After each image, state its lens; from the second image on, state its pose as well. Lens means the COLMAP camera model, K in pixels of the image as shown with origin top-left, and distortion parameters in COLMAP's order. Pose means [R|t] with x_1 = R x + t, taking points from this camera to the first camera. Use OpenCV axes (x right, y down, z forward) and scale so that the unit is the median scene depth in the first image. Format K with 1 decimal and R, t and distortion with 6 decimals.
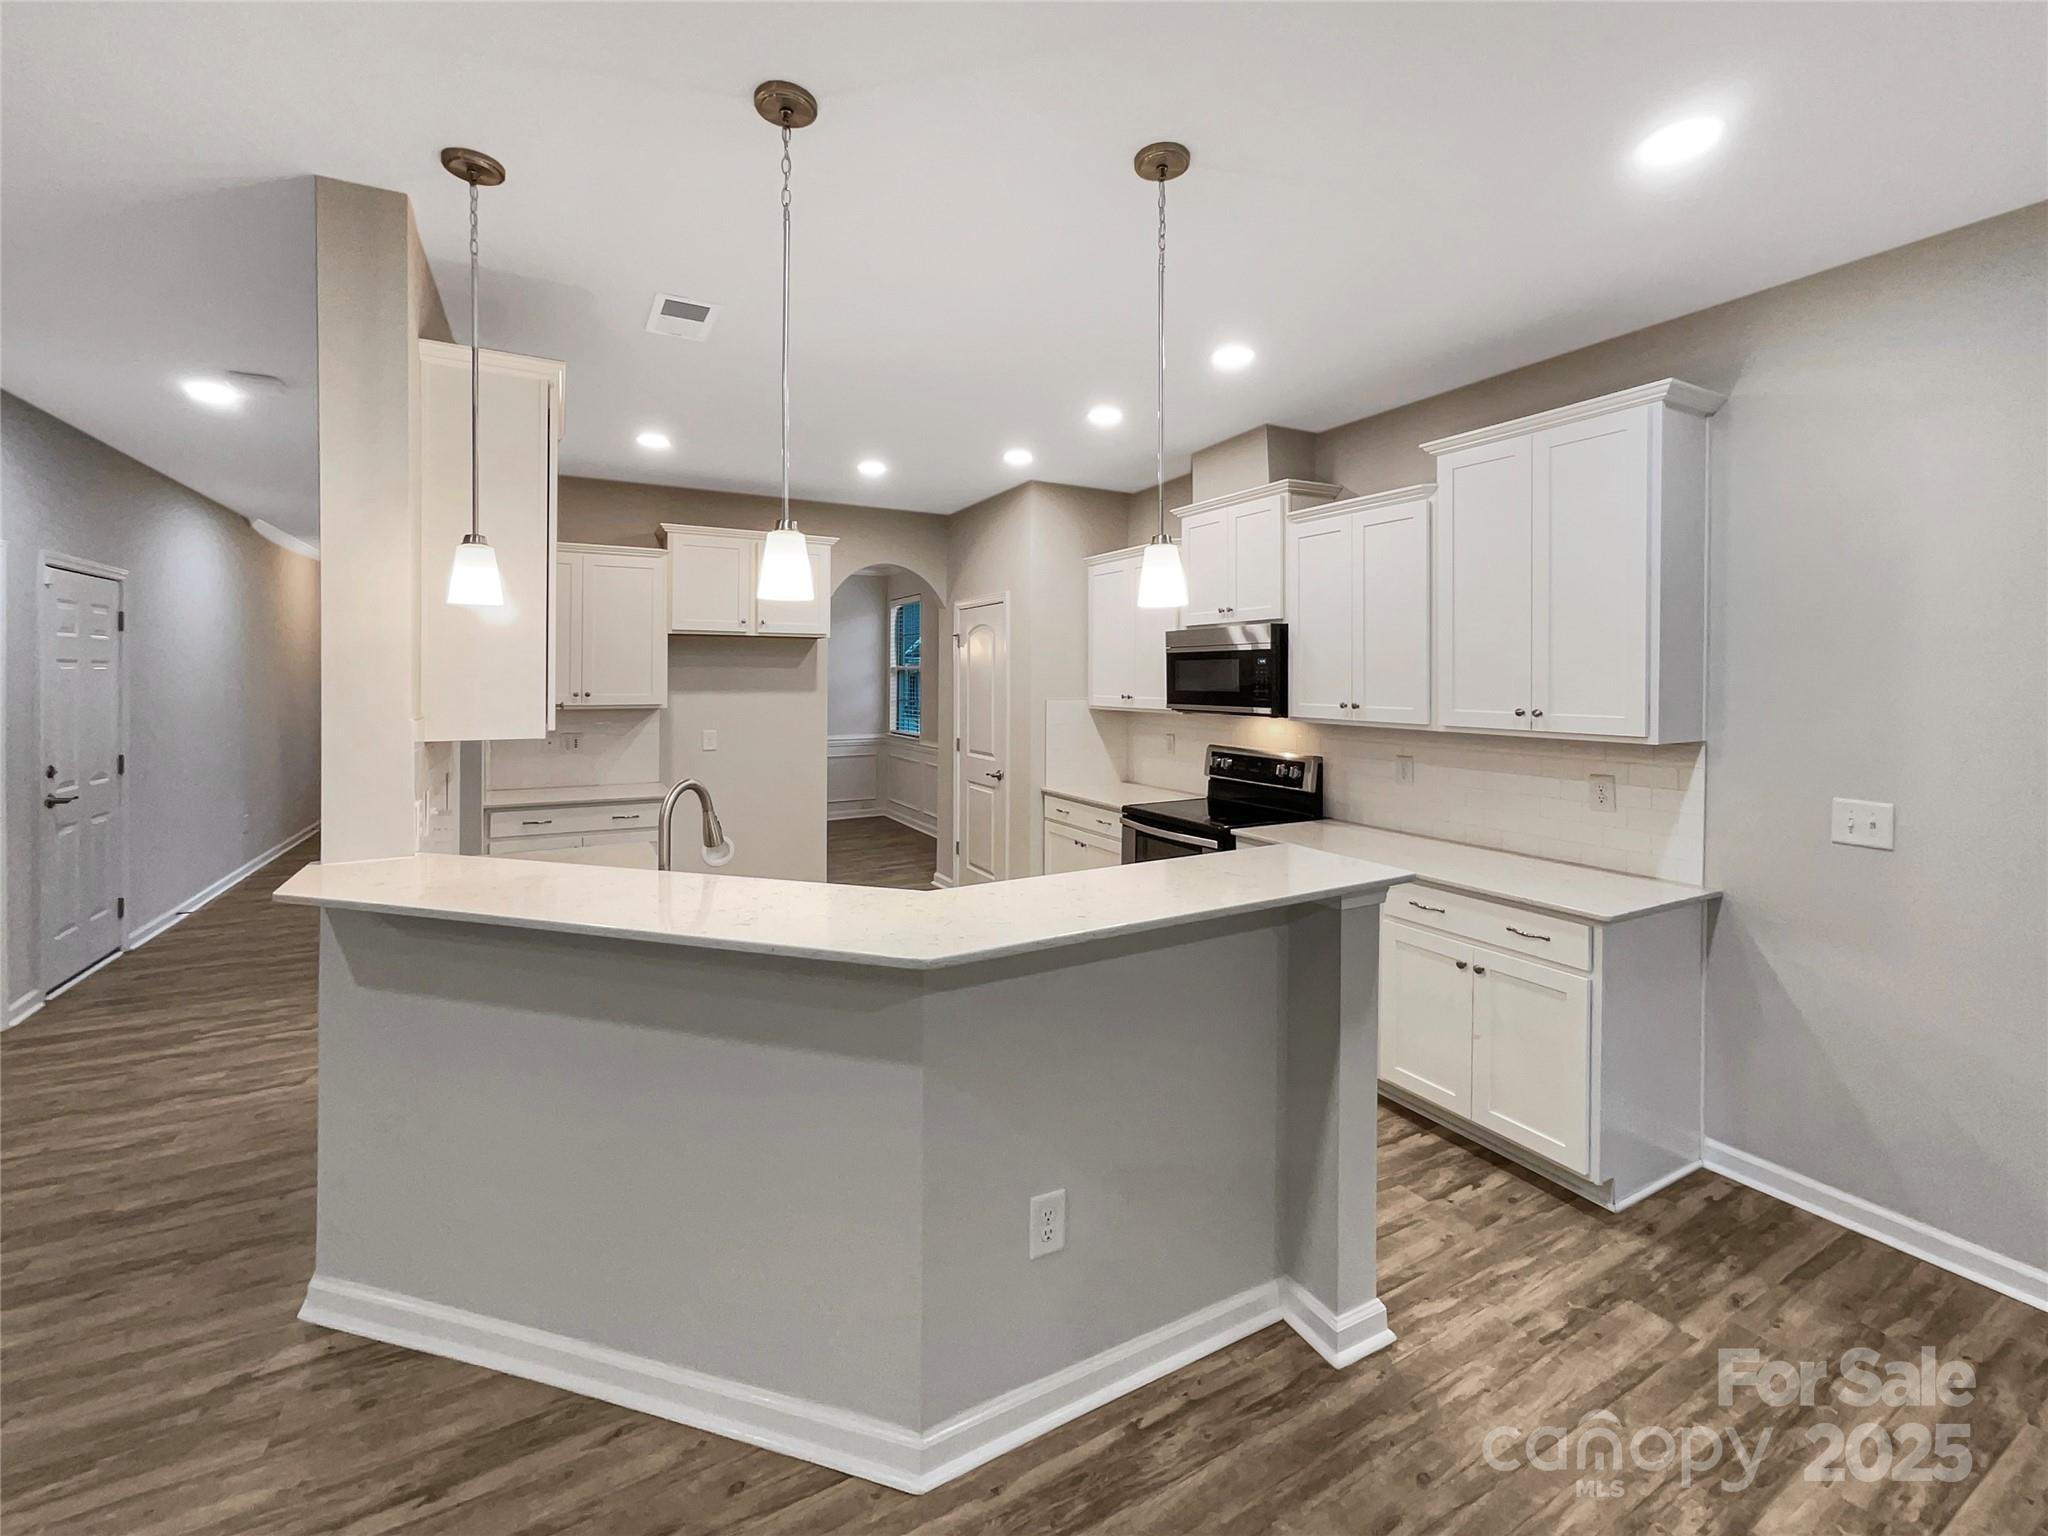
lens RADIAL K [[855.8, 0, 1026.4], [0, 855.8, 670.9], [0, 0, 1]] dist [0.000943, 0.000004]
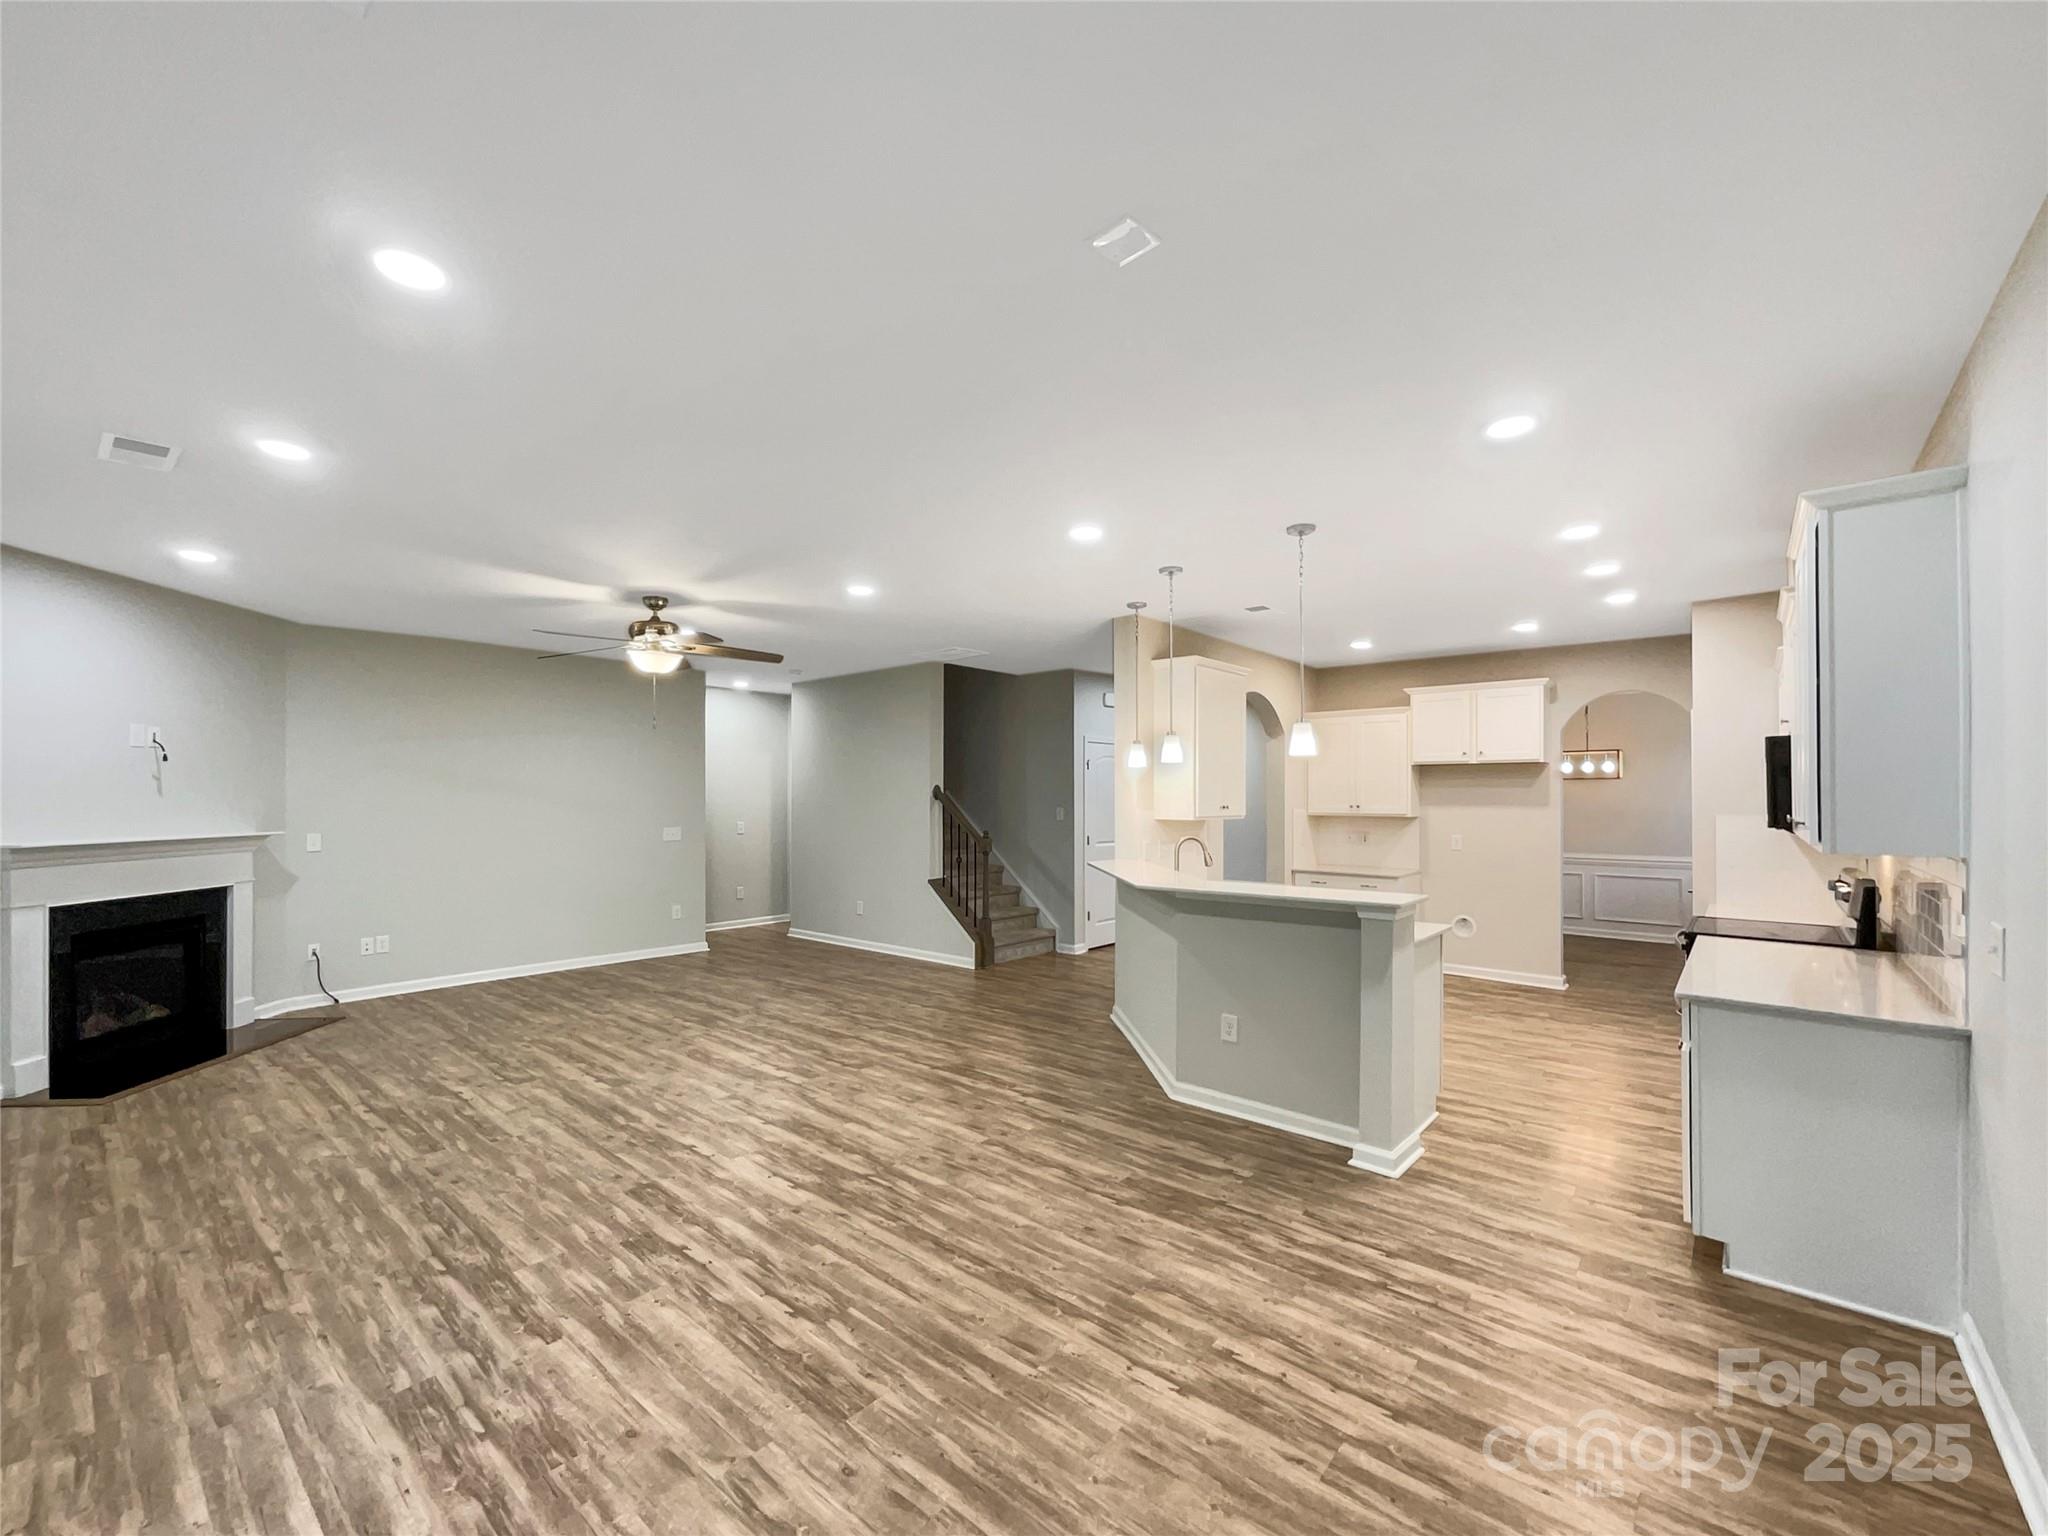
lens RADIAL K [[855.8, 0, 1022.8], [0, 855.8, 783.5], [0, 0, 1]] dist [-0.000422, -0.000753]
pose [[0.354364, -0.018674, -0.934921, 1.482595], [0.005056, 0.999824, -0.018054, 0.021109], [0.935094, 0.001671, 0.354396, -0.249701]]
